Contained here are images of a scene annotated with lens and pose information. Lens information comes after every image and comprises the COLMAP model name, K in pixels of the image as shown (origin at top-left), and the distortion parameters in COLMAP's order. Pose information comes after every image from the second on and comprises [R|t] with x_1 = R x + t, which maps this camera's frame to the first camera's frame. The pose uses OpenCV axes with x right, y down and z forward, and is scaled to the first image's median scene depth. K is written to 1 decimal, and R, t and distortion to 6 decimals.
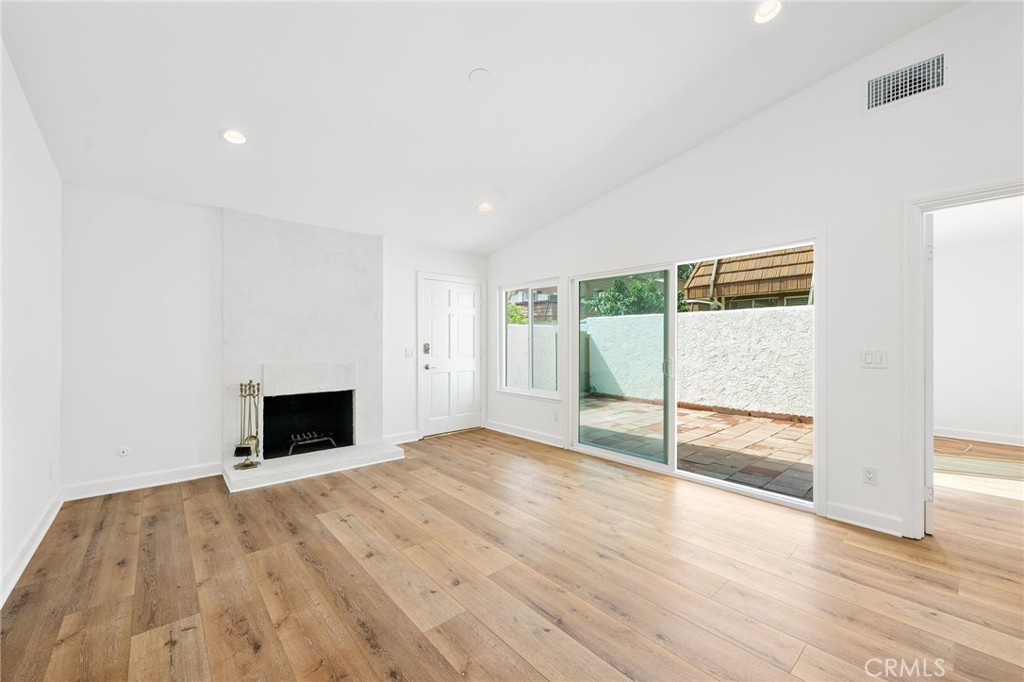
lens RADIAL K [[410.4, 0, 516.1], [0, 410.4, 347.6], [0, 0, 1]] dist [-0.001969, -0.000700]
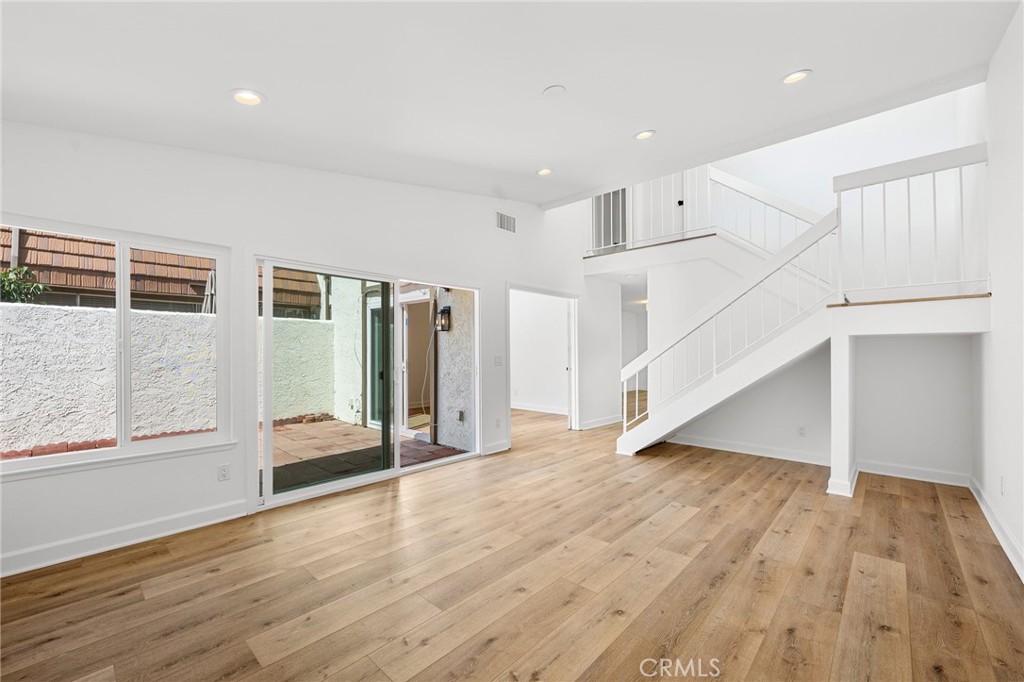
lens RADIAL K [[410.4, 0, 516.1], [0, 410.4, 347.6], [0, 0, 1]] dist [-0.001969, -0.000700]
pose [[-0.109816, 0.009759, 0.993904, -0.401101], [0.012680, 0.999884, -0.008417, -0.005703], [-0.993871, 0.011679, -0.109927, 0.448671]]
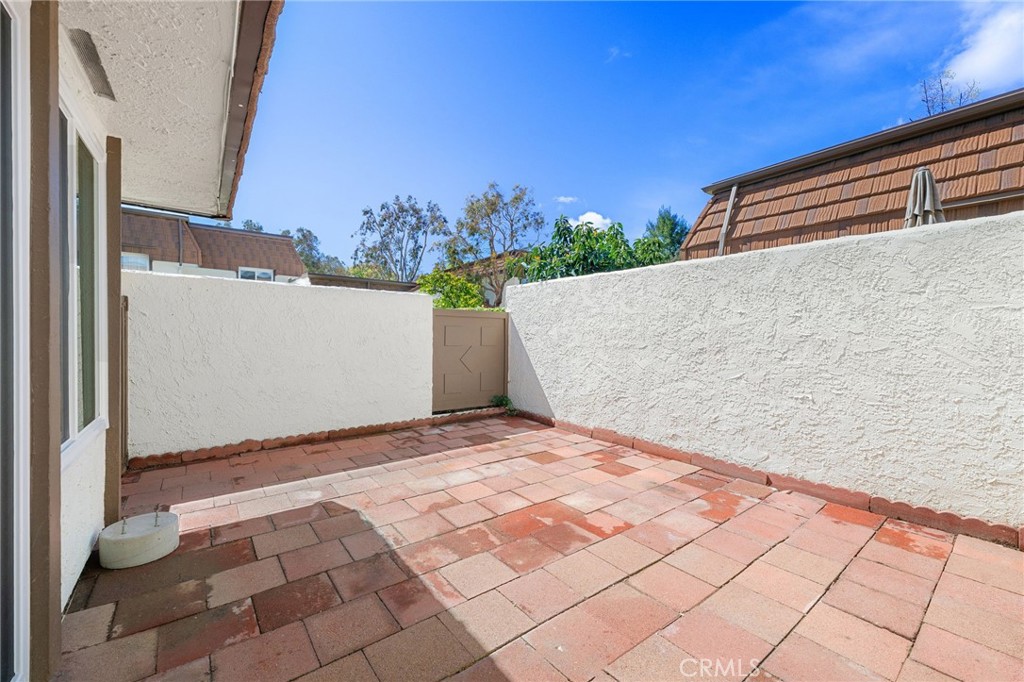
lens RADIAL K [[413.6, 0, 515.2], [0, 413.6, 347.0], [0, 0, 1]] dist [-0.002828, -0.000175]
pose [[0.997448, 0.021795, -0.067984, 0.326544], [-0.021121, 0.999720, 0.010622, 0.016712], [0.068197, -0.009159, 0.997630, 0.541892]]
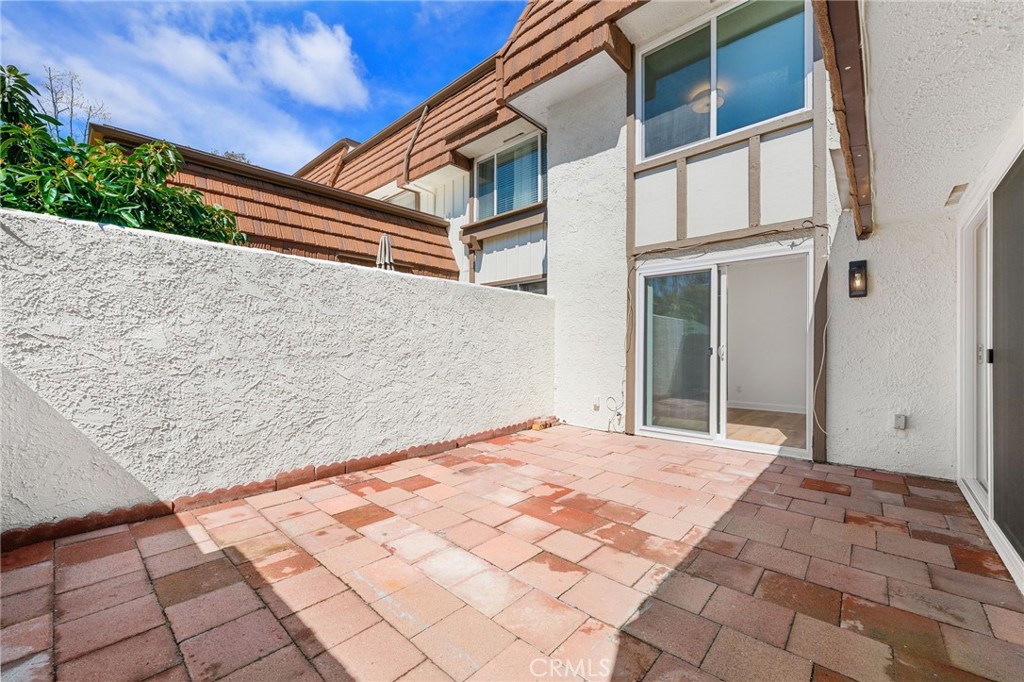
lens RADIAL K [[408.0, 0, 512.0], [0, 408.0, 341.0], [0, 0, 1]] dist [0.003087, -0.000124]
pose [[-0.114178, 0.021765, 0.993222, -0.076953], [0.015206, 0.999681, -0.020159, 0.015729], [-0.993344, 0.012801, -0.114473, 1.008520]]
